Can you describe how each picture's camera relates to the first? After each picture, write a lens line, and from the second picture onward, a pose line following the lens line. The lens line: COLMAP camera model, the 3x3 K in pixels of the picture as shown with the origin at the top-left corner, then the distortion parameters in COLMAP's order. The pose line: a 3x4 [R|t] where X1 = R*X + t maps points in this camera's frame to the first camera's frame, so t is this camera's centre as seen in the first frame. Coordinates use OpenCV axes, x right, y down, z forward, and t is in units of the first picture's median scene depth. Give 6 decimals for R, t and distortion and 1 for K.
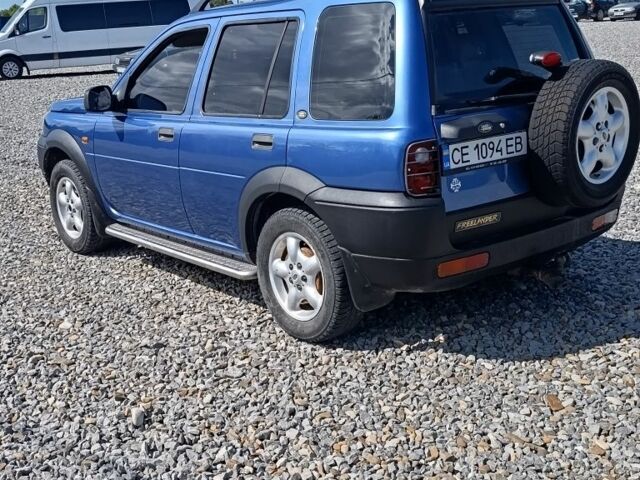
lens RADIAL K [[872.6, 0, 320.0], [0, 872.6, 240.0], [0, 0, 1]] dist [0.036472, 0.023555]
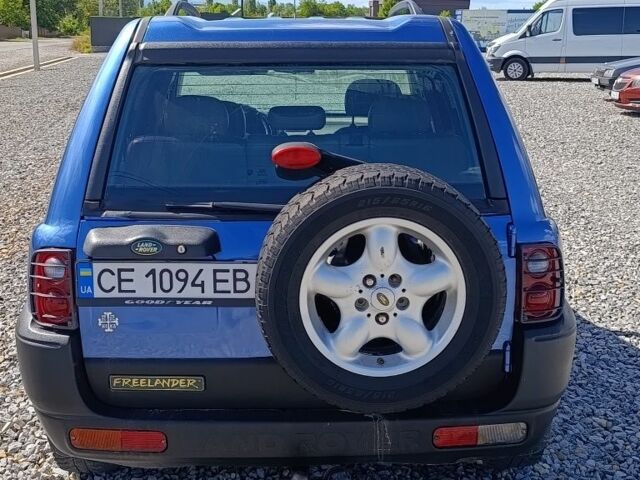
lens RADIAL K [[872.6, 0, 320.0], [0, 872.6, 240.0], [0, 0, 1]] dist [0.036472, 0.023555]
pose [[0.791815, 0.194394, -0.578999, 0.632246], [-0.193232, 0.979034, 0.064446, -0.190611], [0.579388, 0.060852, 0.812777, 0.519660]]
